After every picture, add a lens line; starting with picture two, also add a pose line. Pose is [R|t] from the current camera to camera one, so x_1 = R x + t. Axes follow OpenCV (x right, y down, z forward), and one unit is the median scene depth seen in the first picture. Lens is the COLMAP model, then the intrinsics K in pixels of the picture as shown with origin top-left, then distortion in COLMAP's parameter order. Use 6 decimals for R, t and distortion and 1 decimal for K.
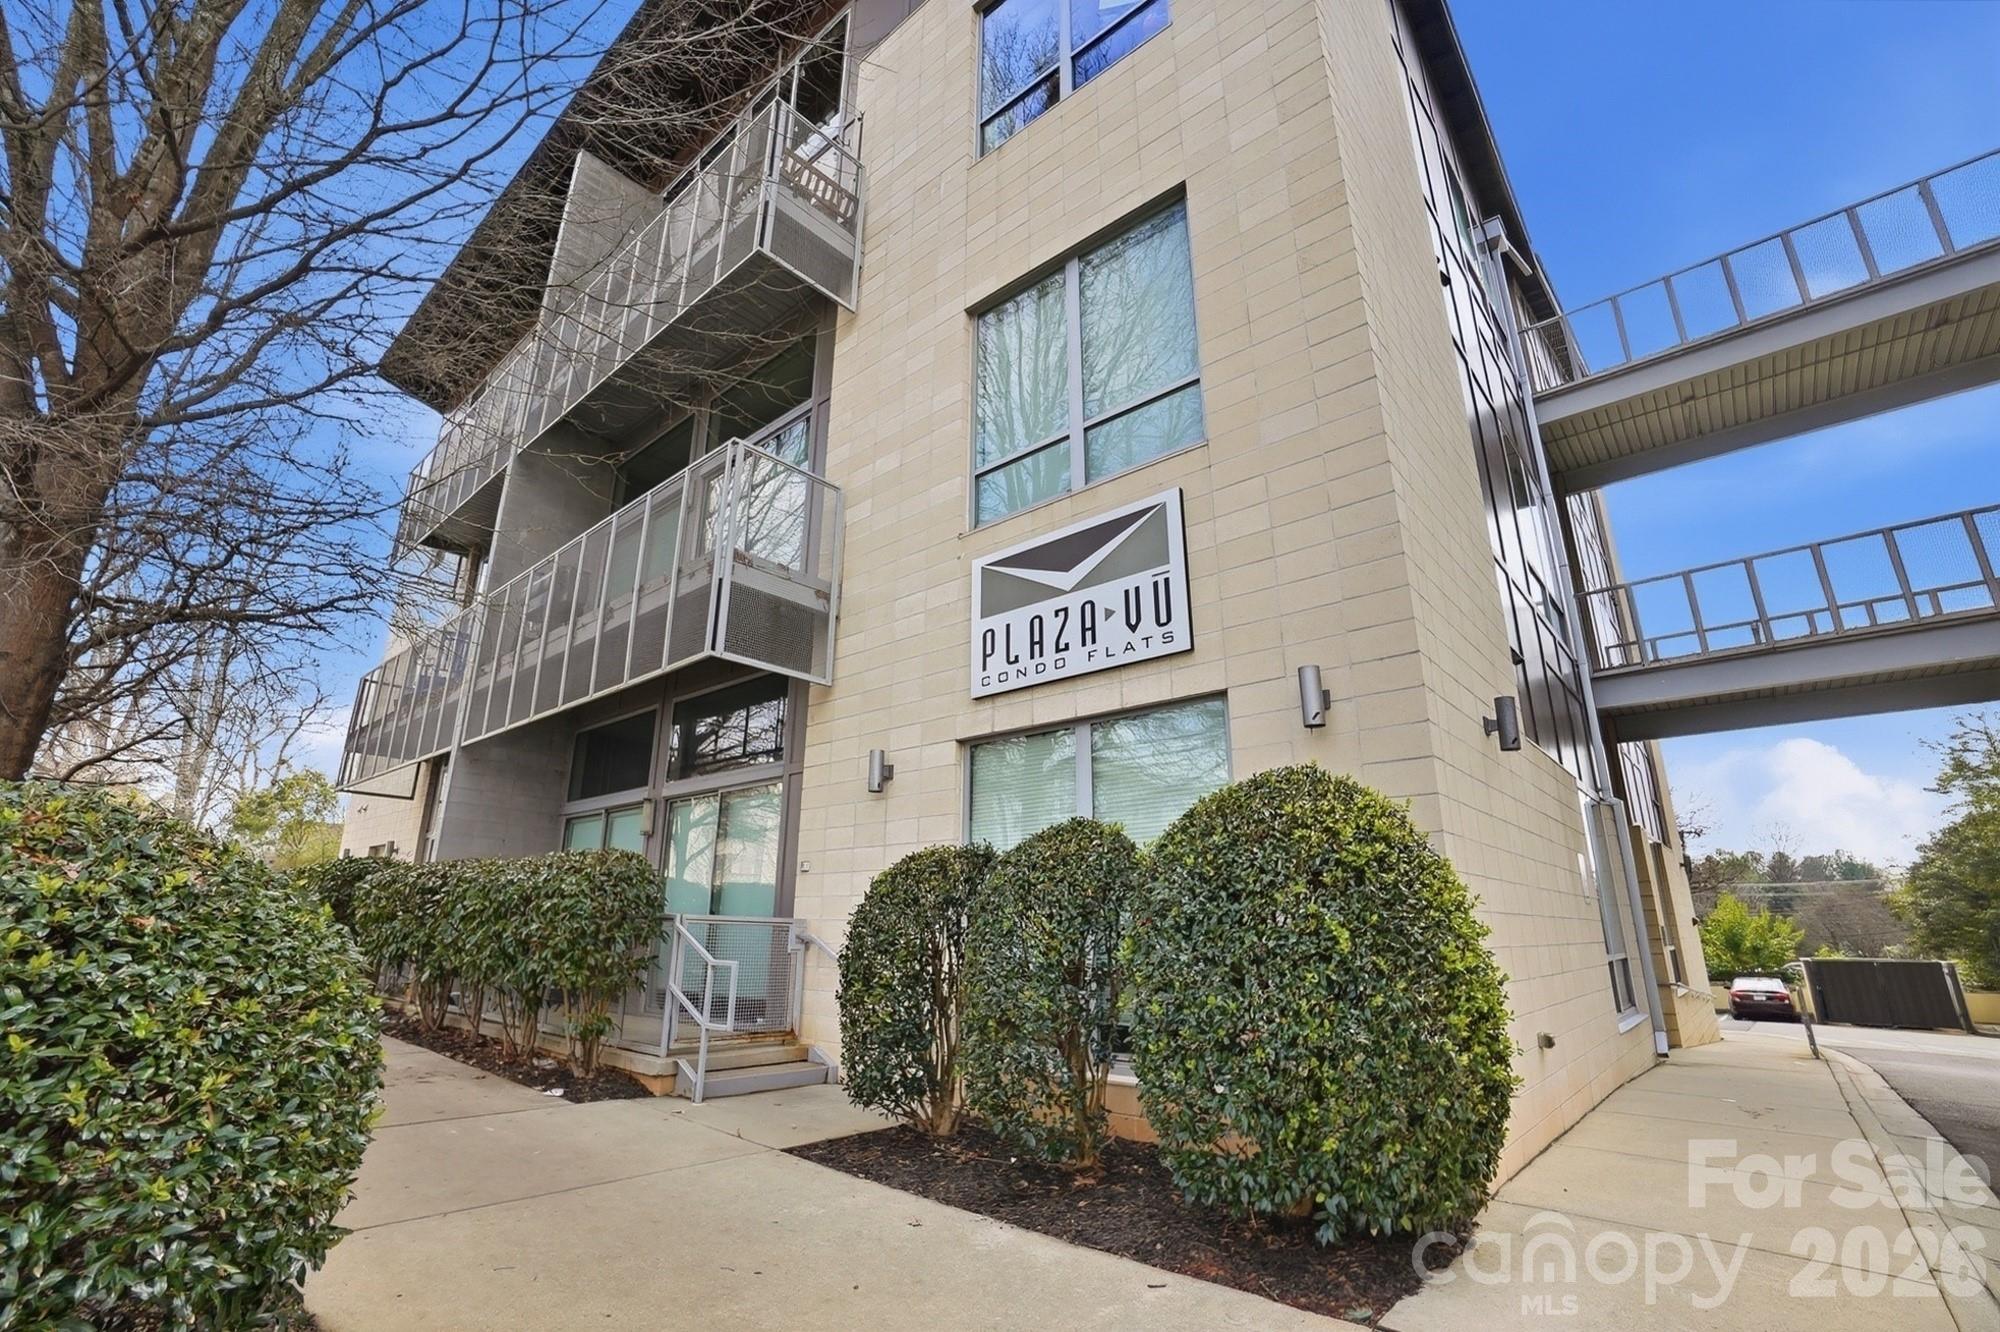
lens RADIAL K [[900.9, 0, 996.1], [0, 900.9, 671.6], [0, 0, 1]] dist [-0.066482, 0.021763]
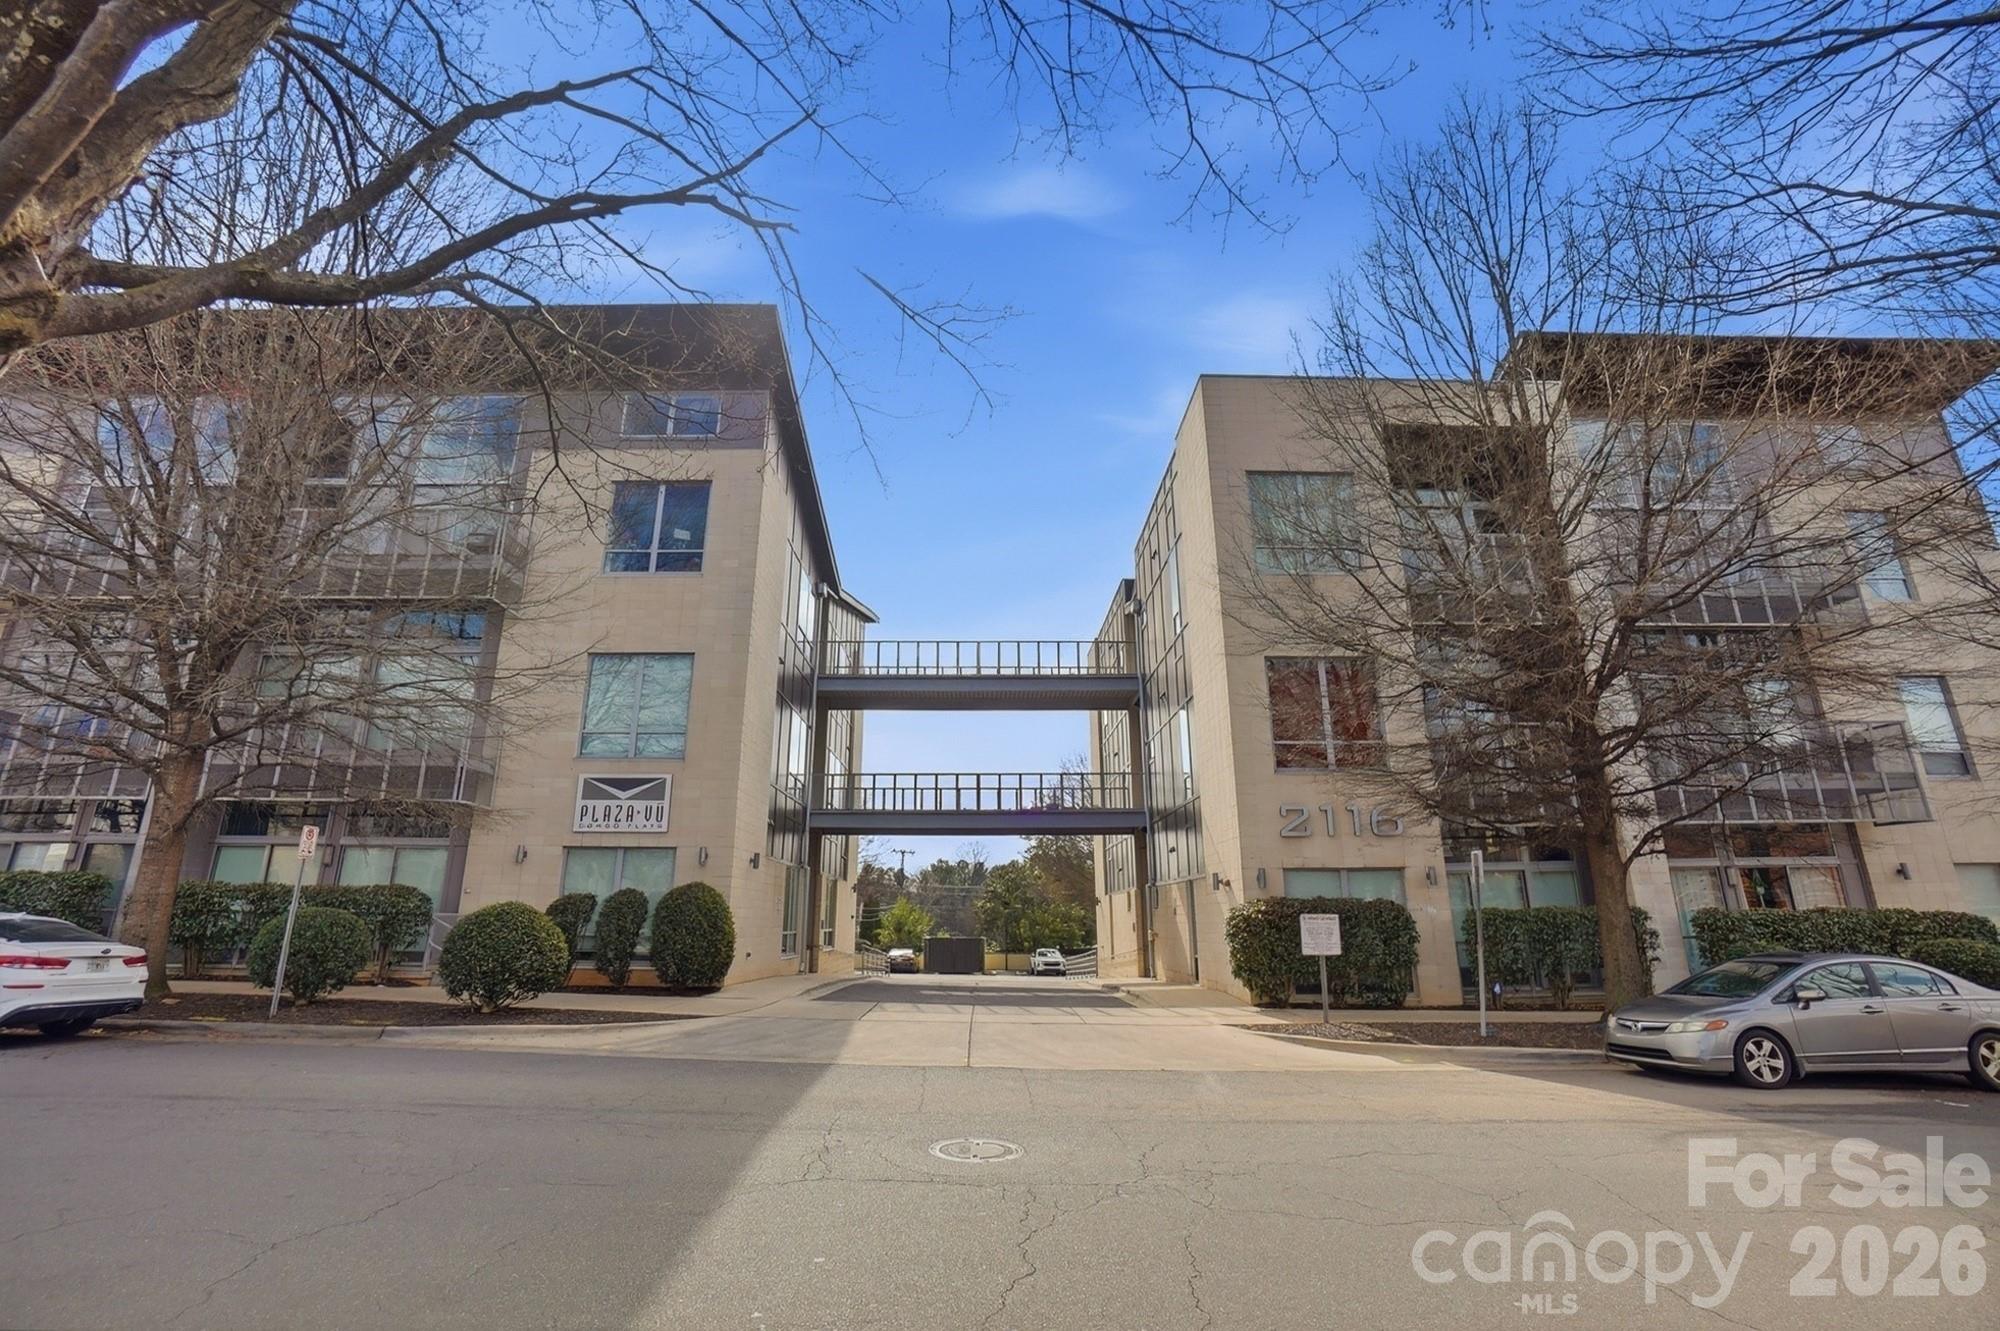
lens RADIAL K [[900.9, 0, 996.1], [0, 900.9, 671.1], [0, 0, 1]] dist [-0.066482, 0.021763]
pose [[0.728425, 0.178733, 0.661401, -0.950388], [-0.194734, 0.979568, -0.050245, -0.552960], [-0.656868, -0.092198, 0.748348, -1.742872]]
